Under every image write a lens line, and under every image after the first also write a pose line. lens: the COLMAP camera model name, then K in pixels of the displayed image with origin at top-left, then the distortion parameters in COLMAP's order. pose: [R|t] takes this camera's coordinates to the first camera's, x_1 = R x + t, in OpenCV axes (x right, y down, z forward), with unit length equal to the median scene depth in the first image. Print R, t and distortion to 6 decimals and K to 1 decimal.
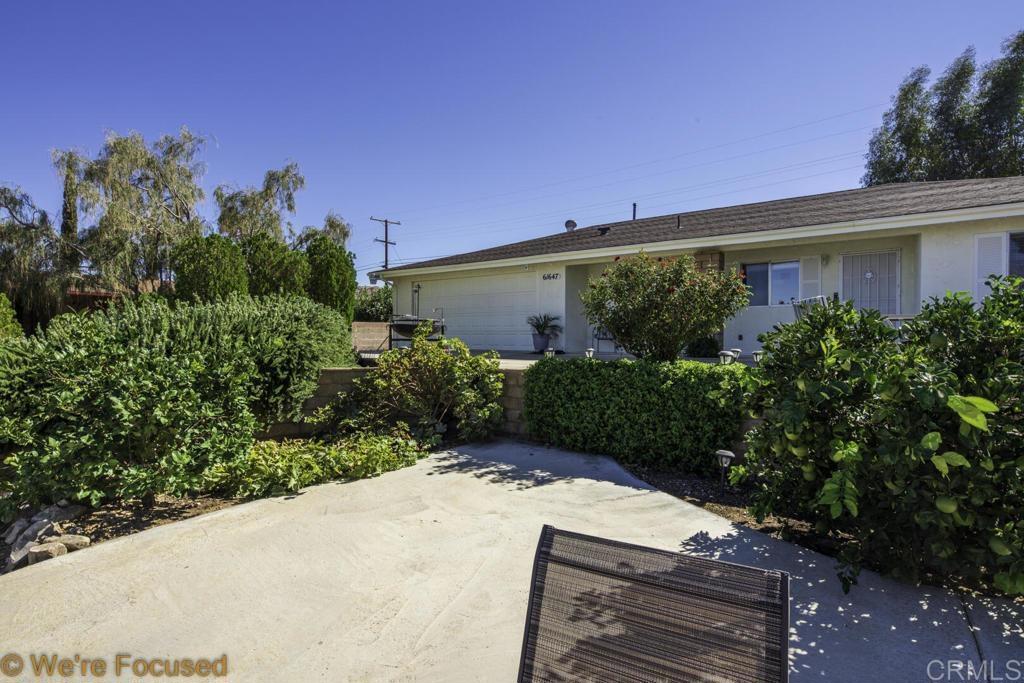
lens RADIAL K [[498.0, 0, 512.0], [0, 498.0, 341.5], [0, 0, 1]] dist [-0.002971, -0.000483]
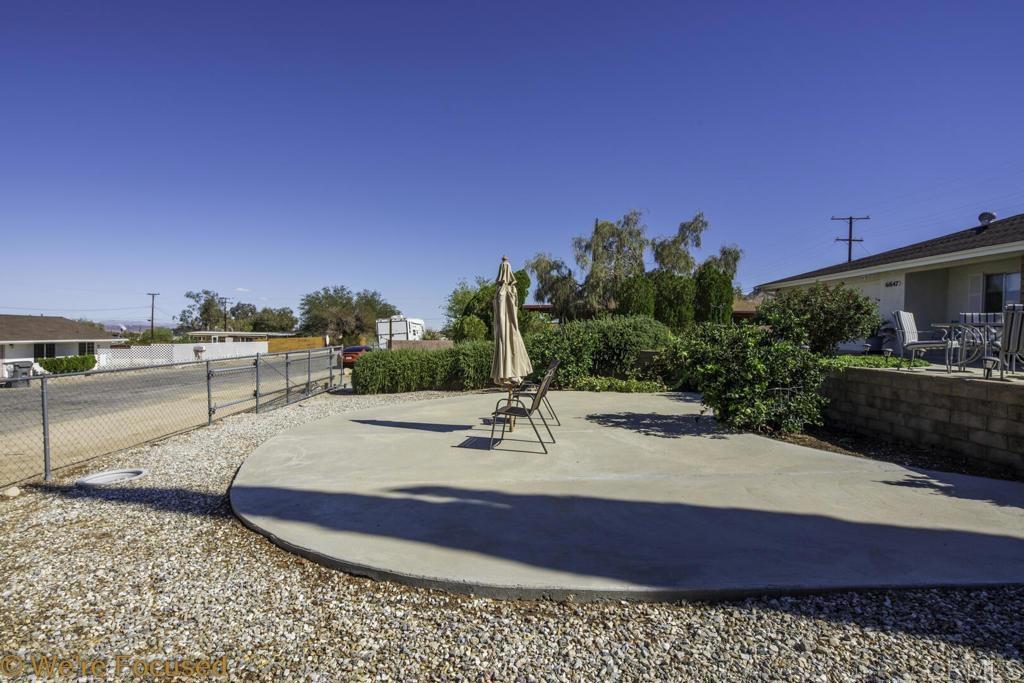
lens RADIAL K [[498.0, 0, 512.0], [0, 498.0, 341.5], [0, 0, 1]] dist [-0.002971, -0.000483]
pose [[0.596586, 0.022464, -0.802235, 0.396219], [-0.024234, 0.999657, 0.009970, 0.004031], [0.802183, 0.013493, 0.596926, -0.272547]]
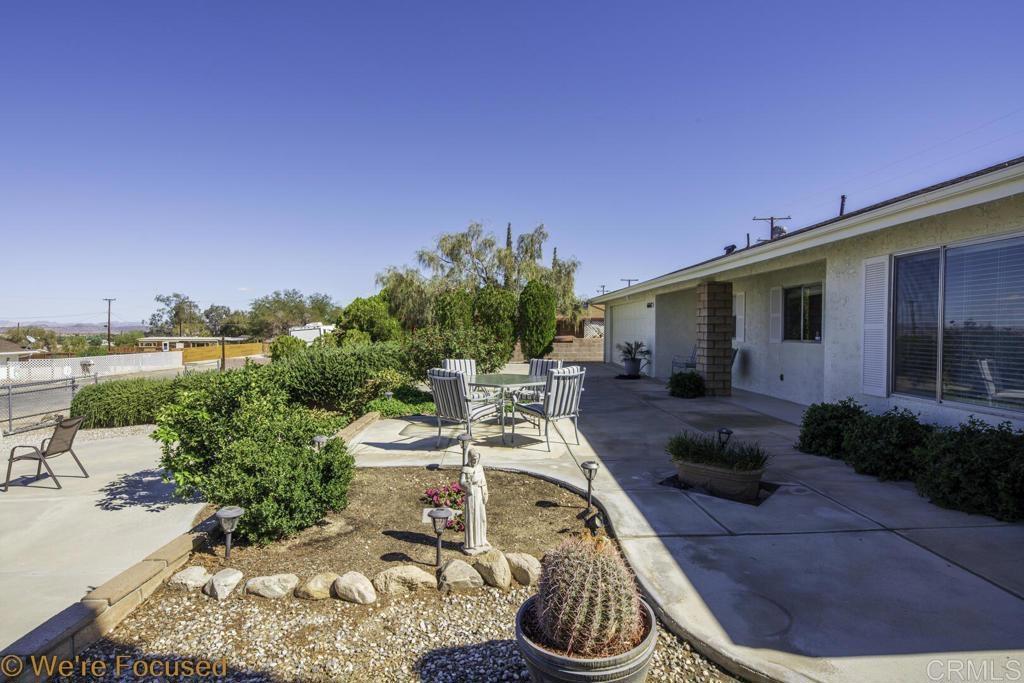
lens RADIAL K [[498.0, 0, 512.0], [0, 498.0, 341.5], [0, 0, 1]] dist [-0.002971, -0.000483]
pose [[0.597200, 0.021307, -0.801809, 0.654619], [-0.010888, 0.999770, 0.018458, -0.060118], [0.802018, -0.002293, 0.597295, 0.113487]]
